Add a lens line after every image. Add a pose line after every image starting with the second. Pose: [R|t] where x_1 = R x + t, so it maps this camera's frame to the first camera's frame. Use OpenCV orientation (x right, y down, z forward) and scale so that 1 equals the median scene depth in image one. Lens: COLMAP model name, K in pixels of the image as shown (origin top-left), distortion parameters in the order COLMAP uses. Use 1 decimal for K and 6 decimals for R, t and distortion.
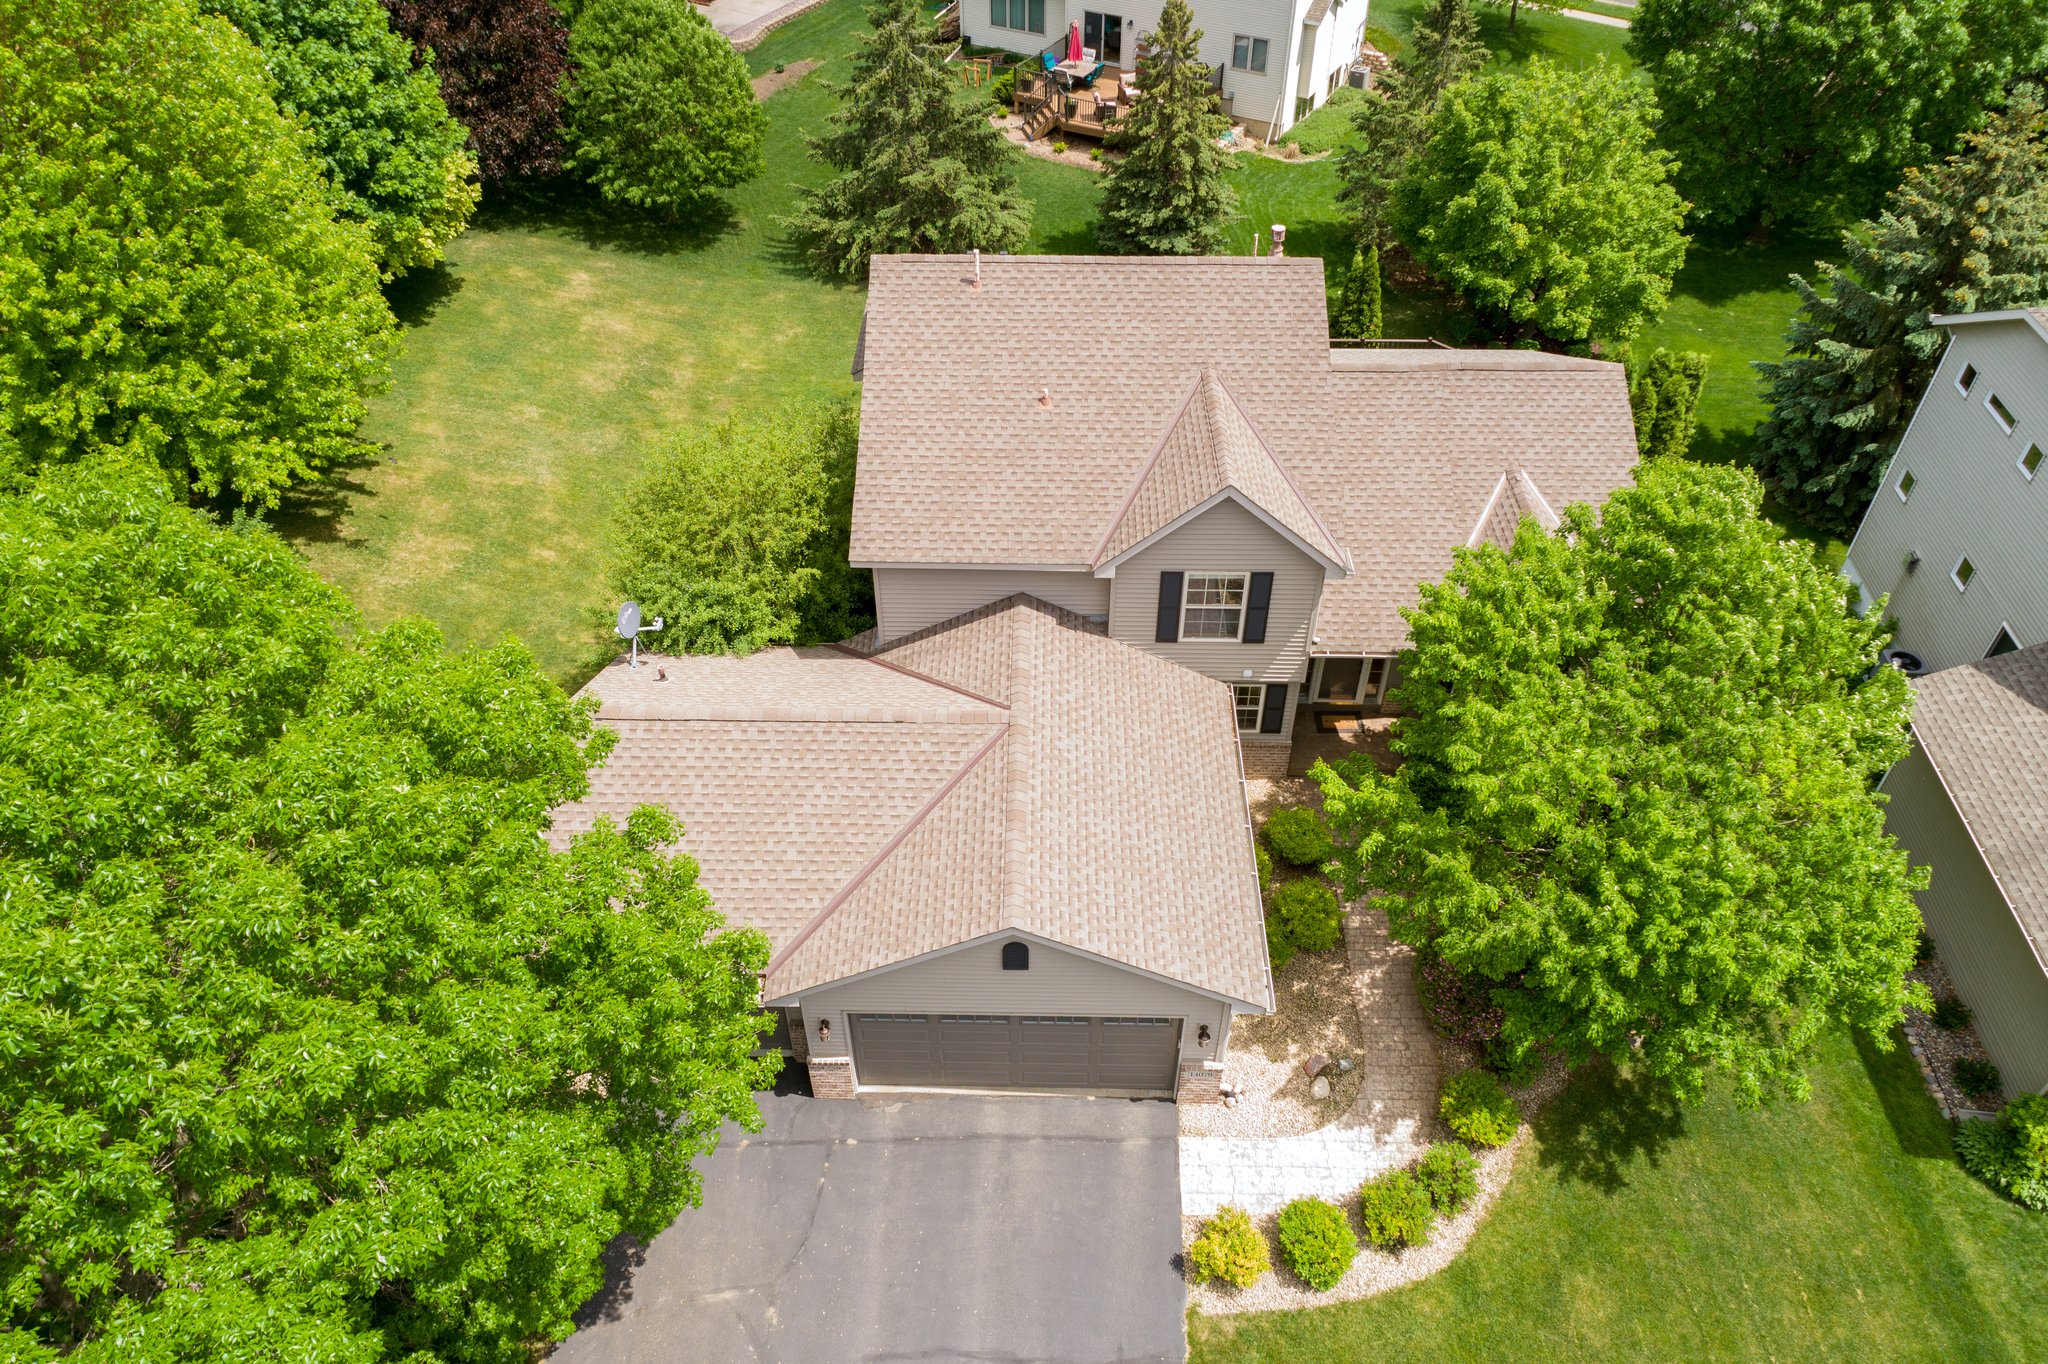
lens RADIAL K [[1409.7, 0, 1016.8], [0, 1409.7, 688.9], [0, 0, 1]] dist [-0.008595, 0.017958]
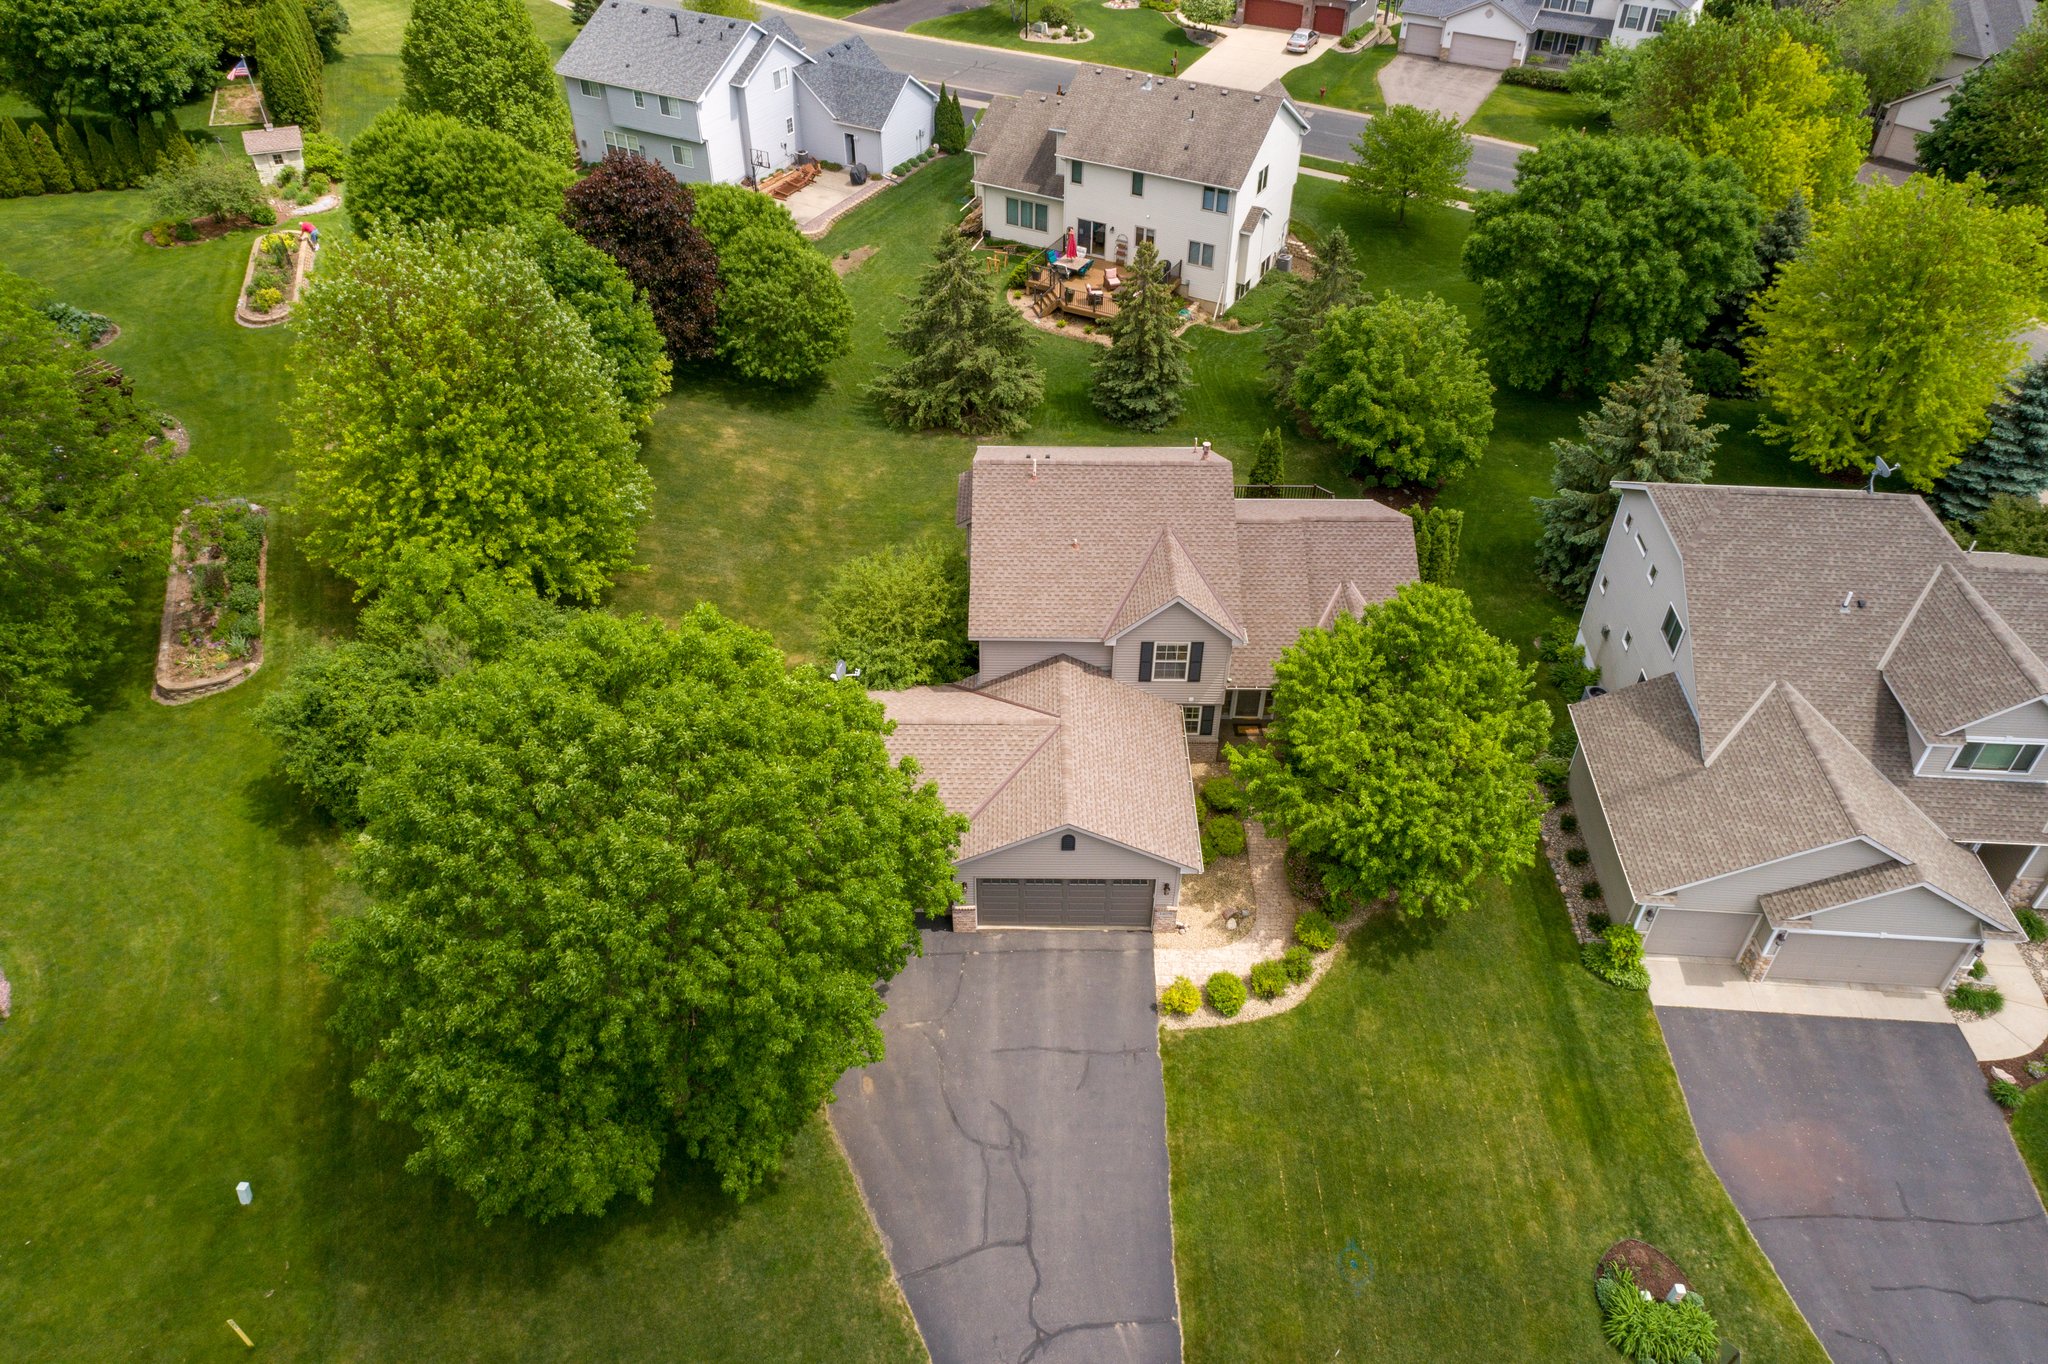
lens RADIAL K [[1409.7, 0, 1016.4], [0, 1409.7, 677.5], [0, 0, 1]] dist [-0.008595, 0.017958]
pose [[0.999843, -0.004127, 0.017214, -0.083666], [0.004937, 0.998871, -0.047241, 0.044048], [-0.017000, 0.047319, 0.998735, -0.749931]]
